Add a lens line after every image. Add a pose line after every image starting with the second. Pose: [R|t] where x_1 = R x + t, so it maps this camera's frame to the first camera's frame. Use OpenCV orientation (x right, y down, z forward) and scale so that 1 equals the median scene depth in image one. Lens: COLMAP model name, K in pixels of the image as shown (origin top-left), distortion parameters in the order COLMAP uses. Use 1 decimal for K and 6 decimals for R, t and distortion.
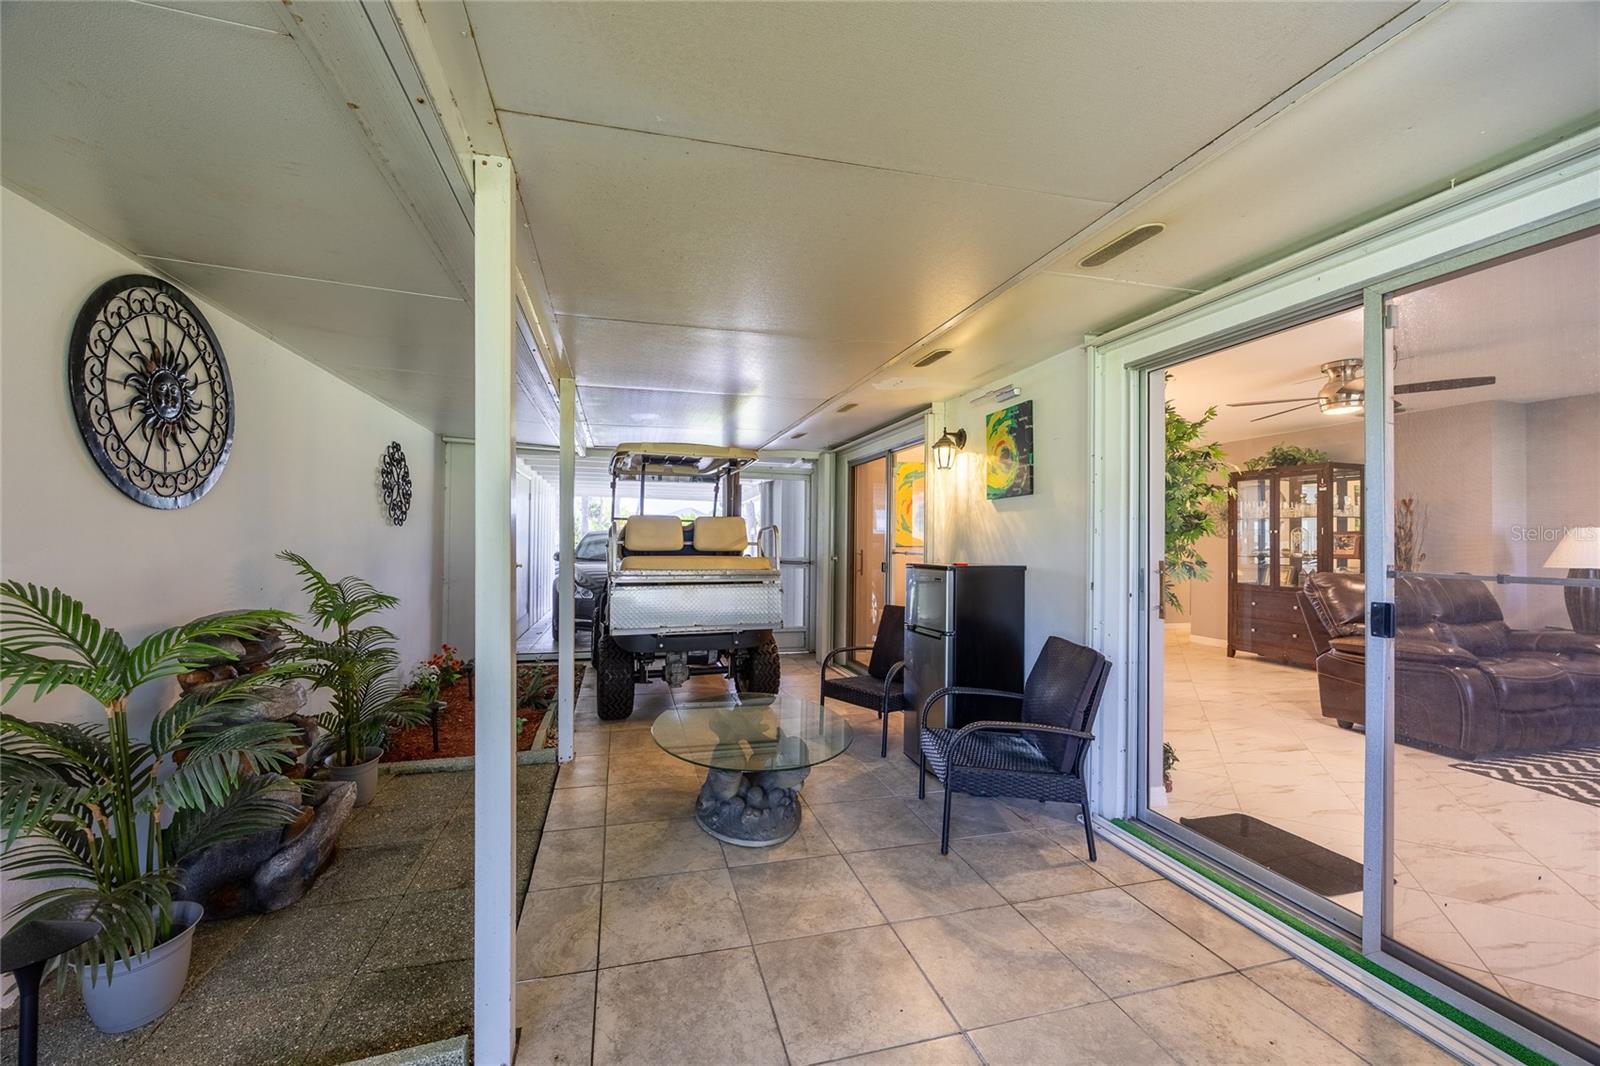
lens RADIAL K [[627.4, 0, 789.8], [0, 627.4, 533.2], [0, 0, 1]] dist [-0.003613, 0.000167]
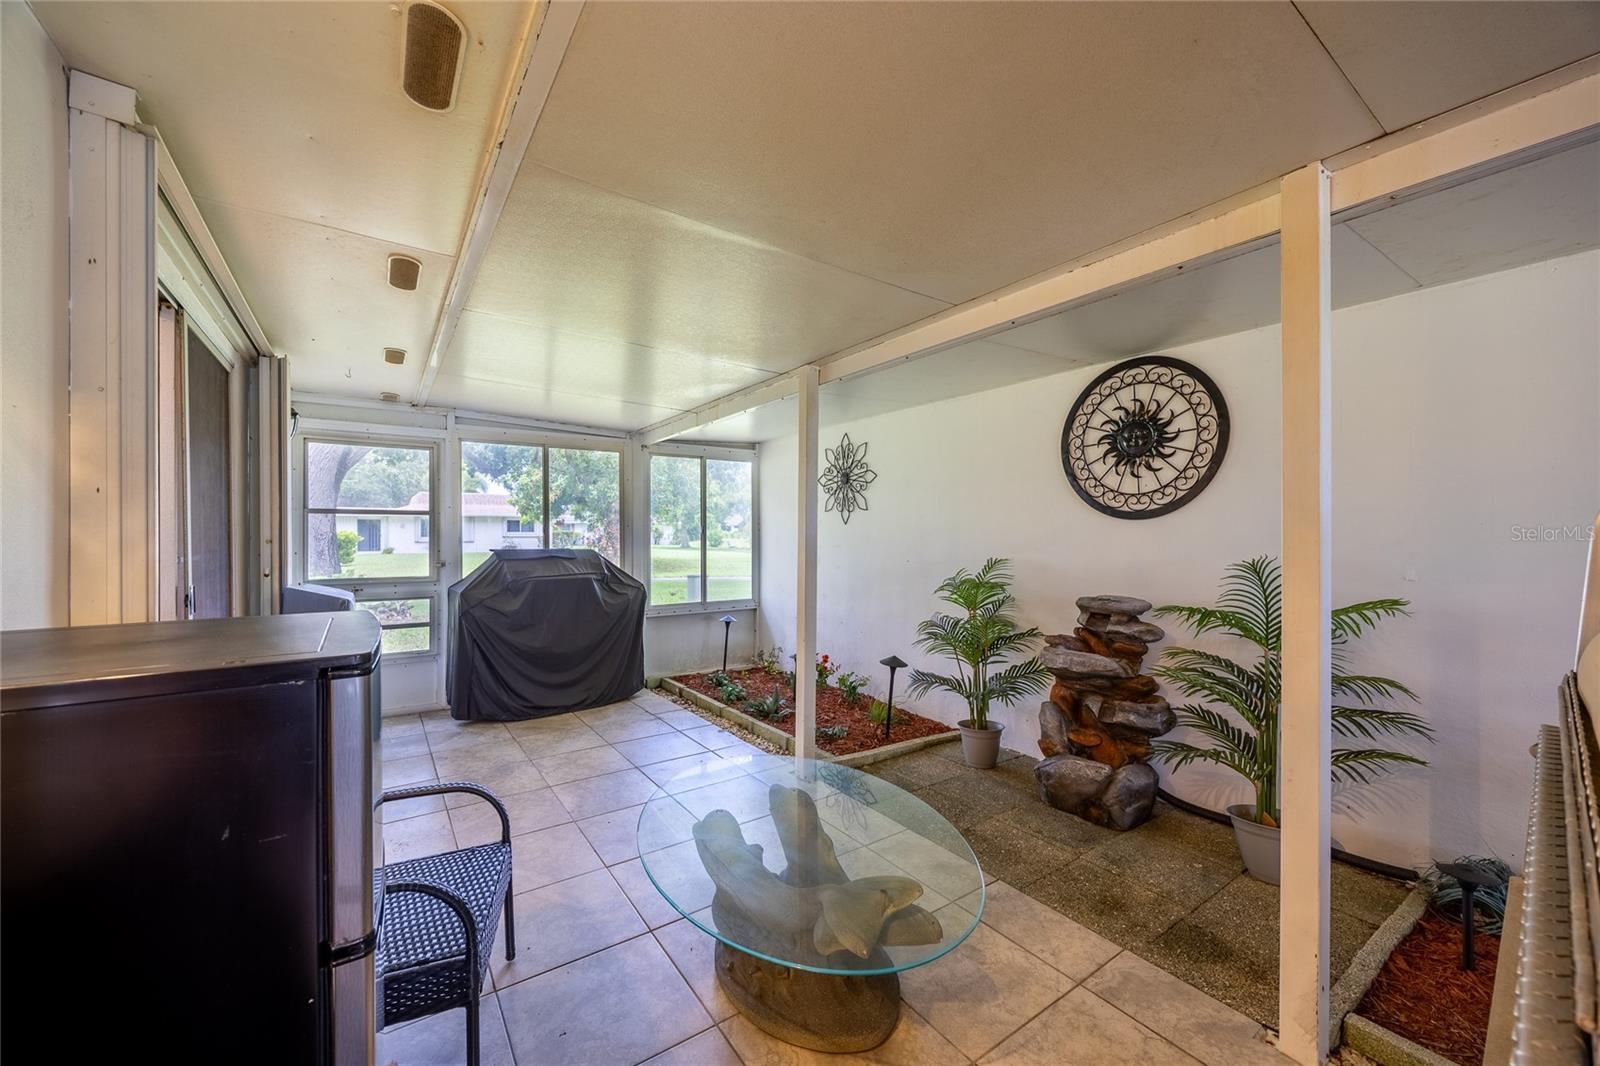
lens RADIAL K [[627.4, 0, 825.0], [0, 627.4, 538.2], [0, 0, 1]] dist [-0.003613, 0.000167]
pose [[-0.933119, -0.003845, -0.359548, 0.144945], [-0.002010, 0.999983, -0.005476, 0.010895], [0.359563, -0.004387, -0.933110, 1.887694]]
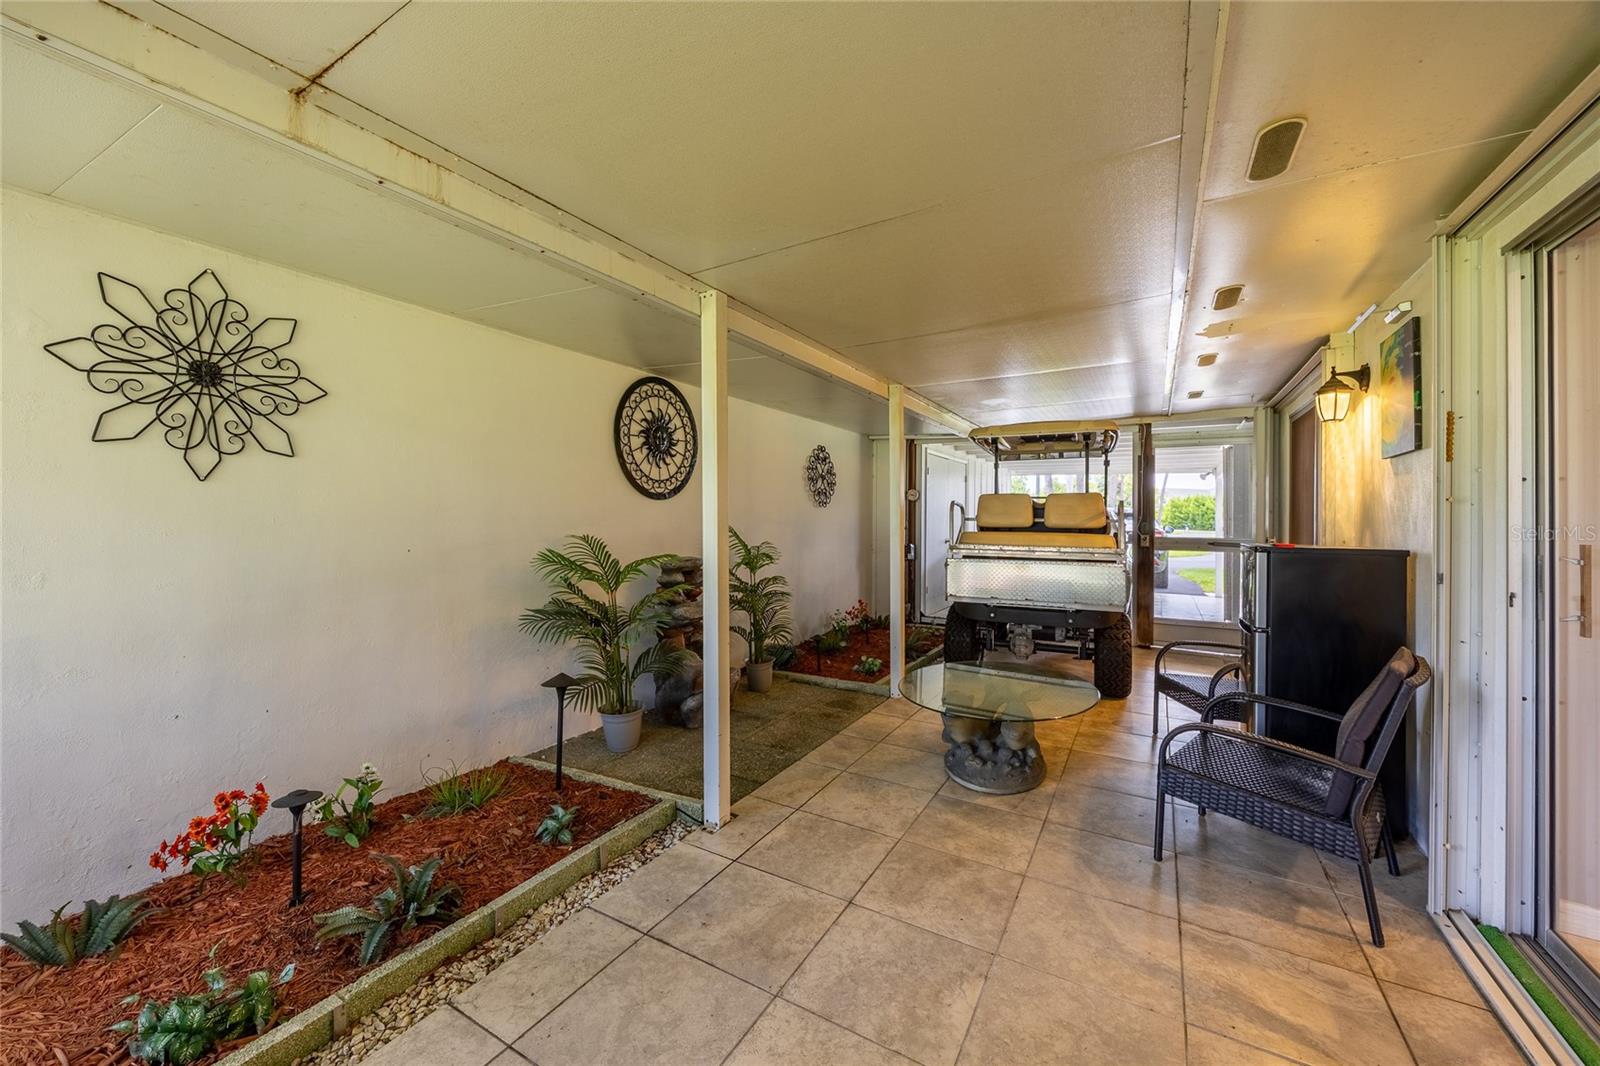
lens RADIAL K [[627.4, 0, 753.7], [0, 627.4, 514.7], [0, 0, 1]] dist [-0.003613, 0.000167]
pose [[0.671577, -0.005648, -0.740913, 0.518282], [0.007533, 0.999971, -0.000795, 0.008190], [0.740897, -0.005047, 0.671600, -0.038485]]
